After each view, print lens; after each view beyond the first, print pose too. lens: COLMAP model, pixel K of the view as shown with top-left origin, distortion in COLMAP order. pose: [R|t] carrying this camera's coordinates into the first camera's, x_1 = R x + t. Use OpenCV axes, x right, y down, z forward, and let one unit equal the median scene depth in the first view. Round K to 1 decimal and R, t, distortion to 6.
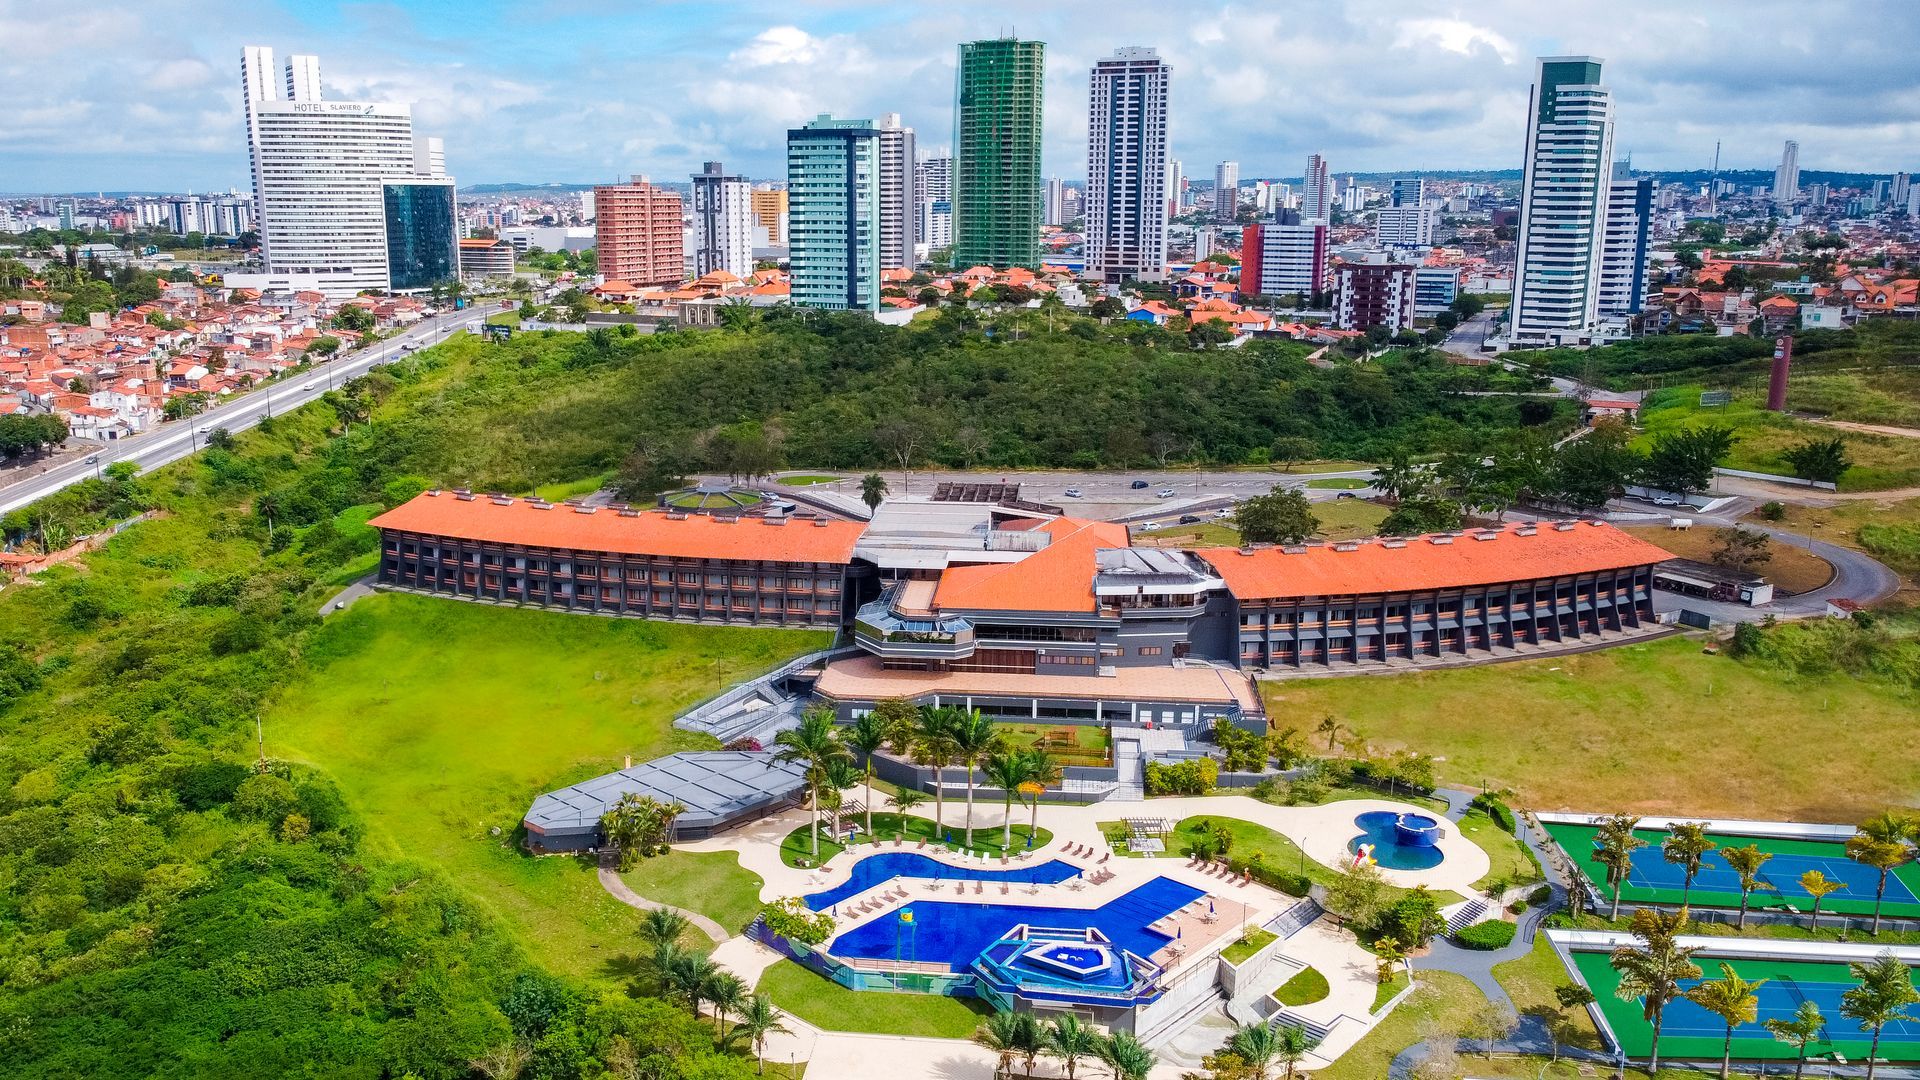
lens RADIAL K [[1553.5, 0, 918.9], [0, 1553.5, 552.8], [0, 0, 1]] dist [0.006858, -0.015013]
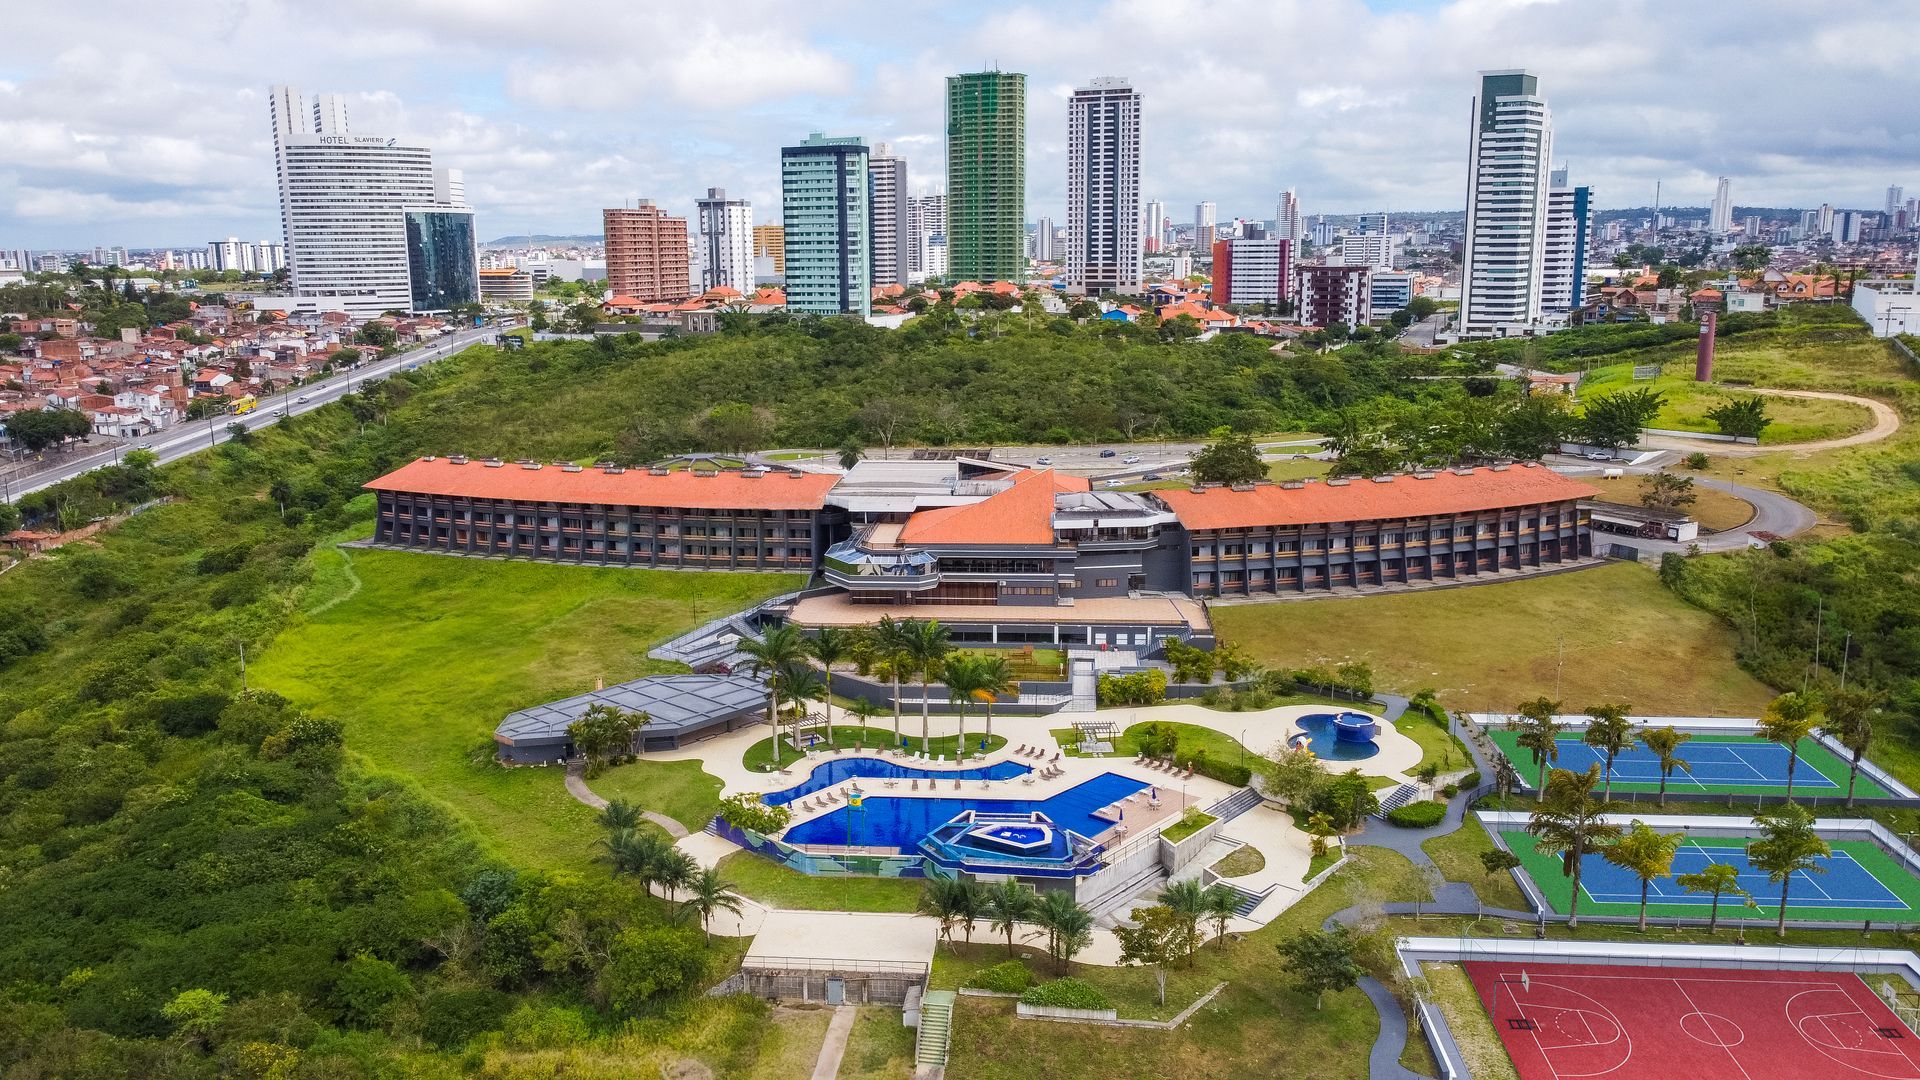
lens RADIAL K [[1454.4, 0, 952.9], [0, 1454.4, 535.9], [0, 0, 1]] dist [0.006932, -0.012750]
pose [[0.999720, -0.016131, 0.017340, 0.017682], [0.016600, 0.999491, -0.027239, 0.035429], [-0.016892, 0.027520, 0.999479, 0.012009]]
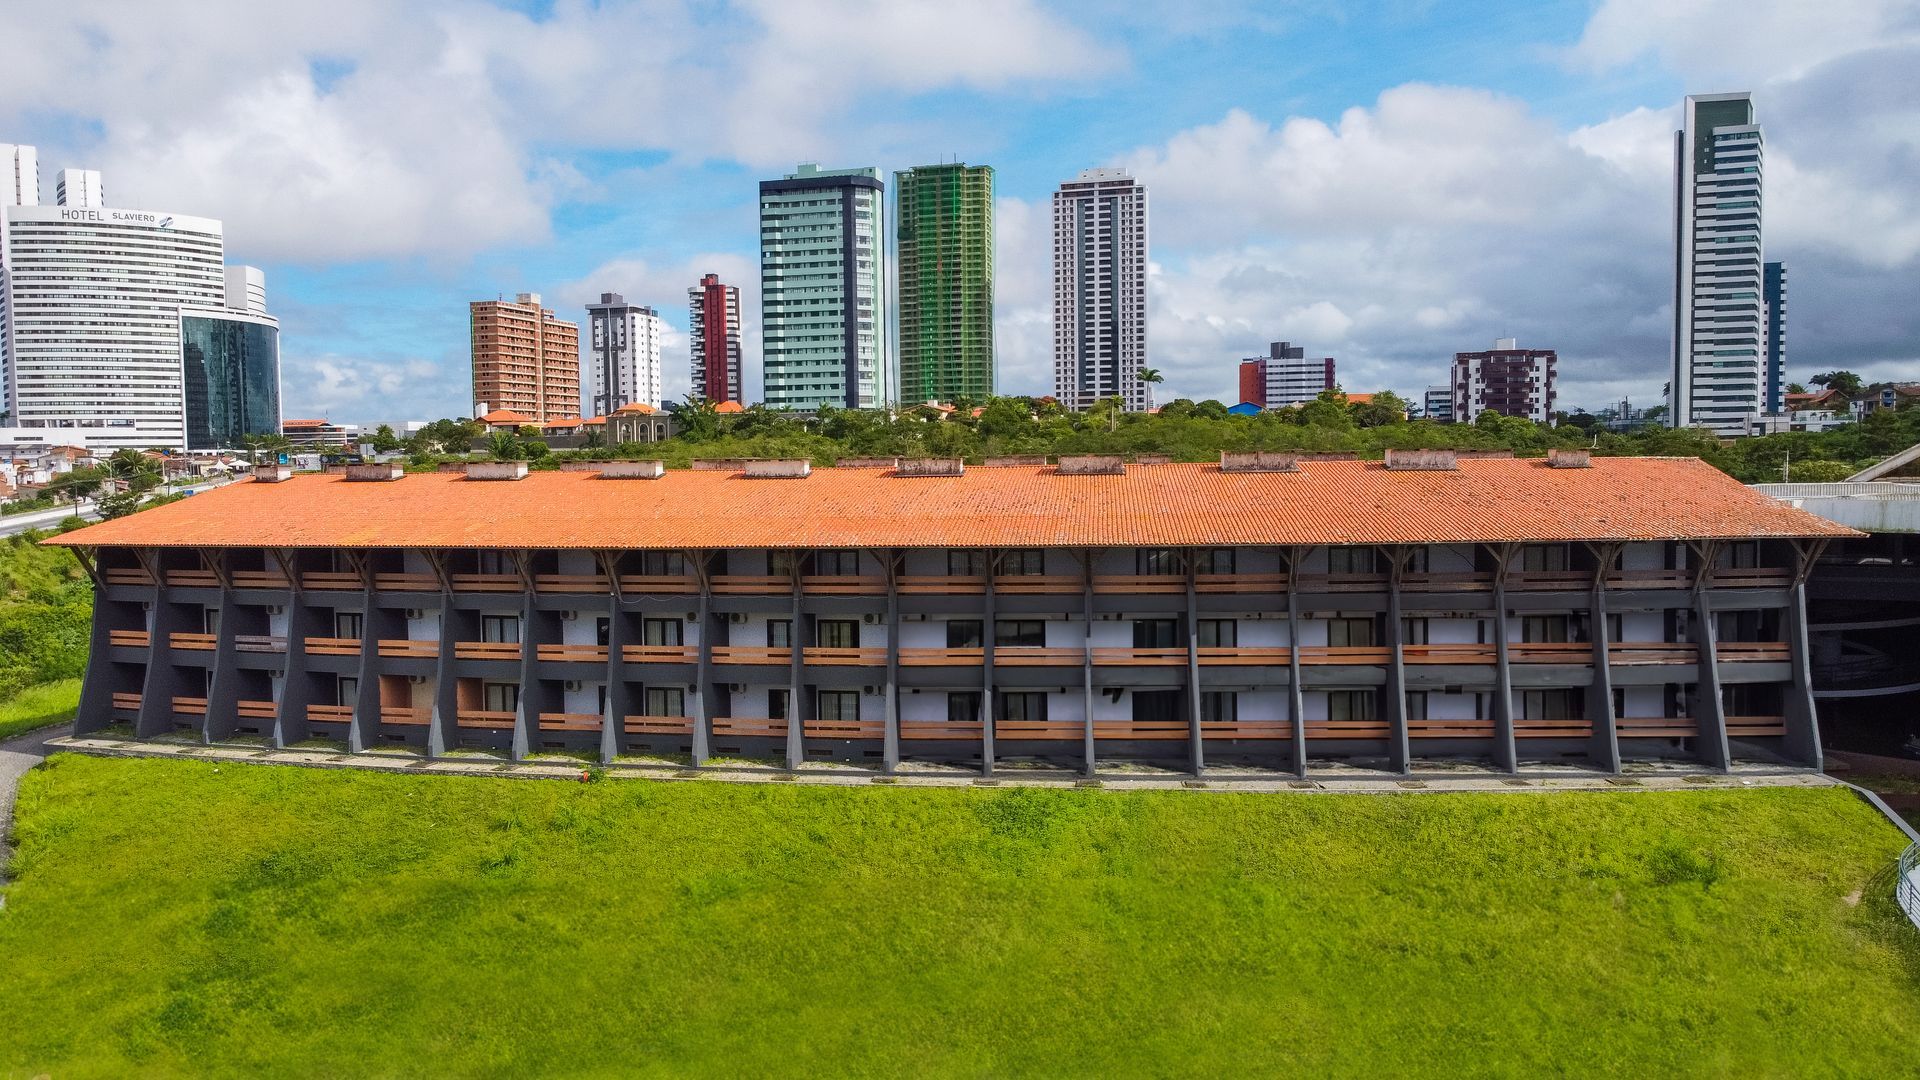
lens RADIAL K [[1454.4, 0, 952.2], [0, 1454.4, 537.1], [0, 0, 1]] dist [0.006932, -0.012750]
pose [[0.987288, -0.025748, 0.156841, -0.165150], [0.052179, 0.984606, -0.166820, 0.027962], [-0.150131, 0.172883, 0.973433, 0.513288]]
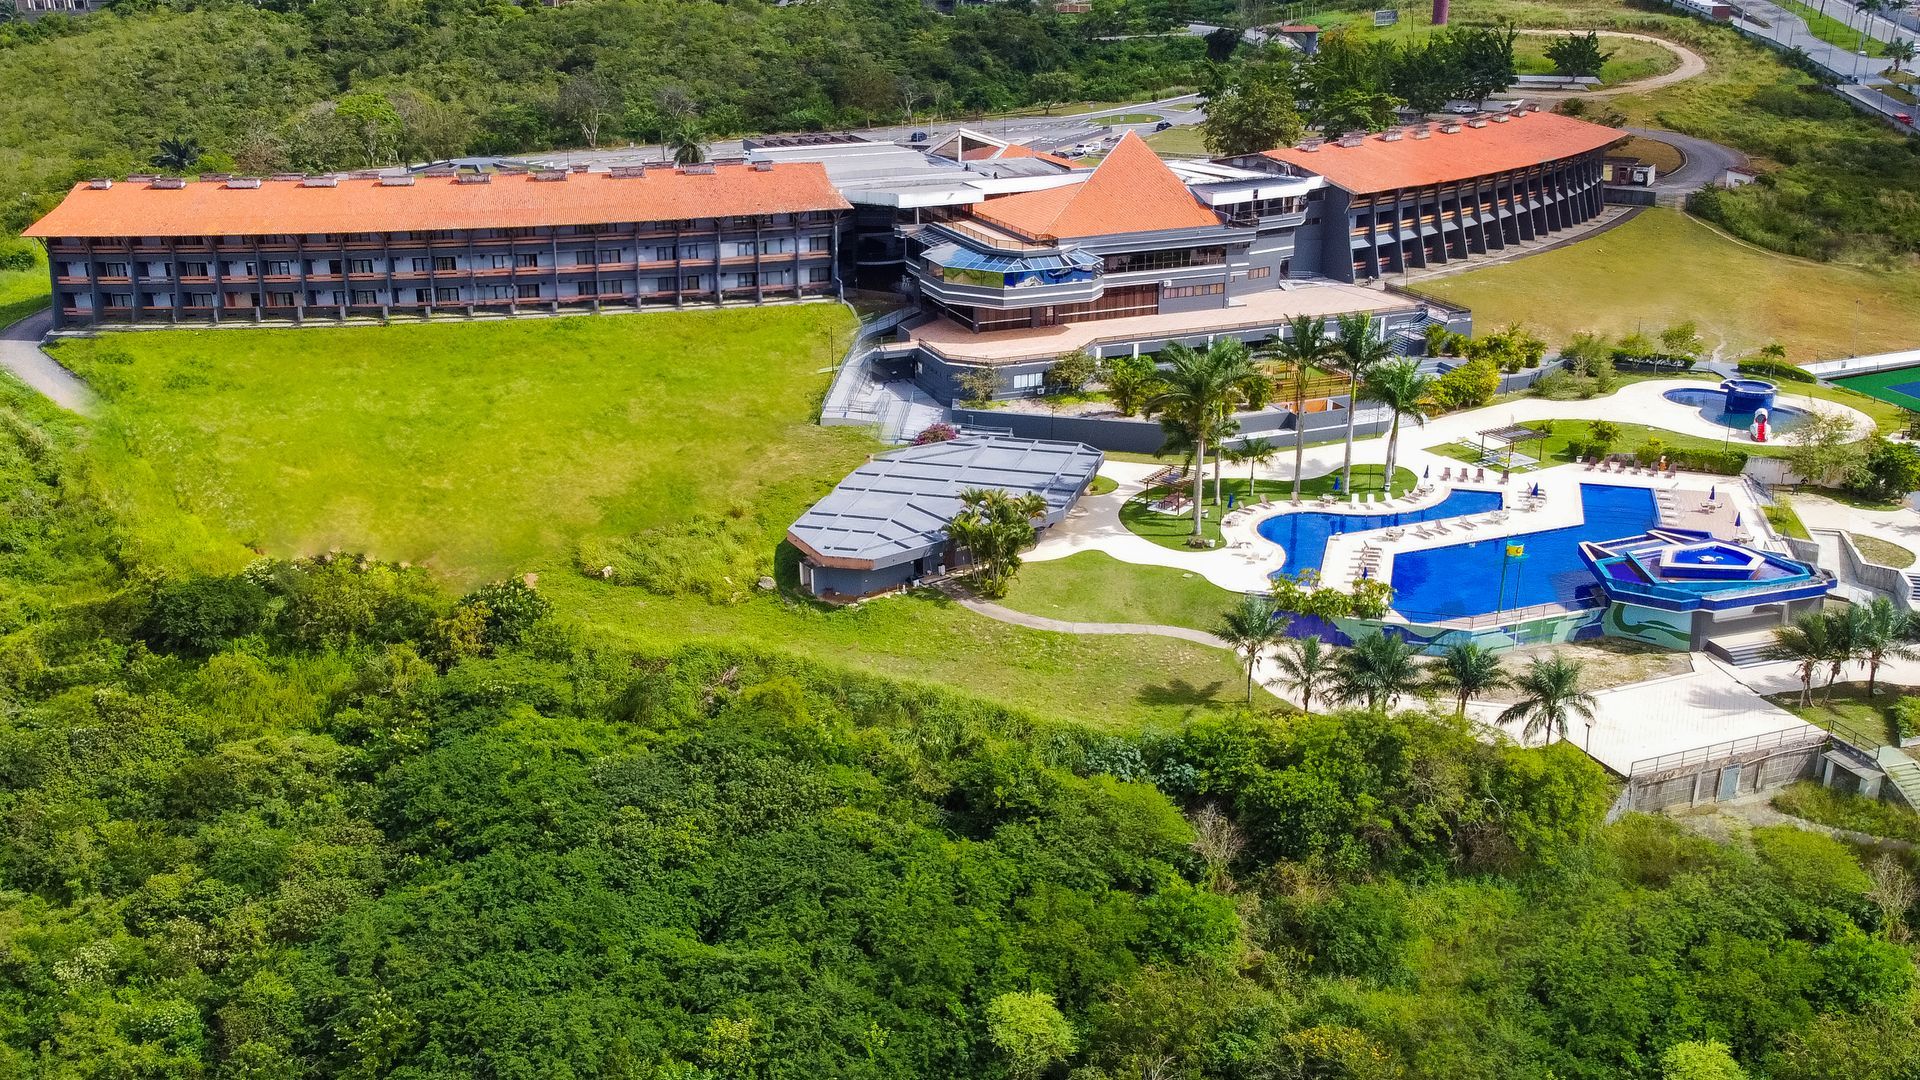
lens RADIAL K [[1750.6, 0, 946.9], [0, 1750.6, 555.6], [0, 0, 1]] dist [0.002666, 0.000000]
pose [[0.888561, -0.170289, 0.425983, -0.257698], [0.114396, 0.981469, 0.153727, 0.030598], [-0.444267, -0.087865, 0.891575, 0.151110]]
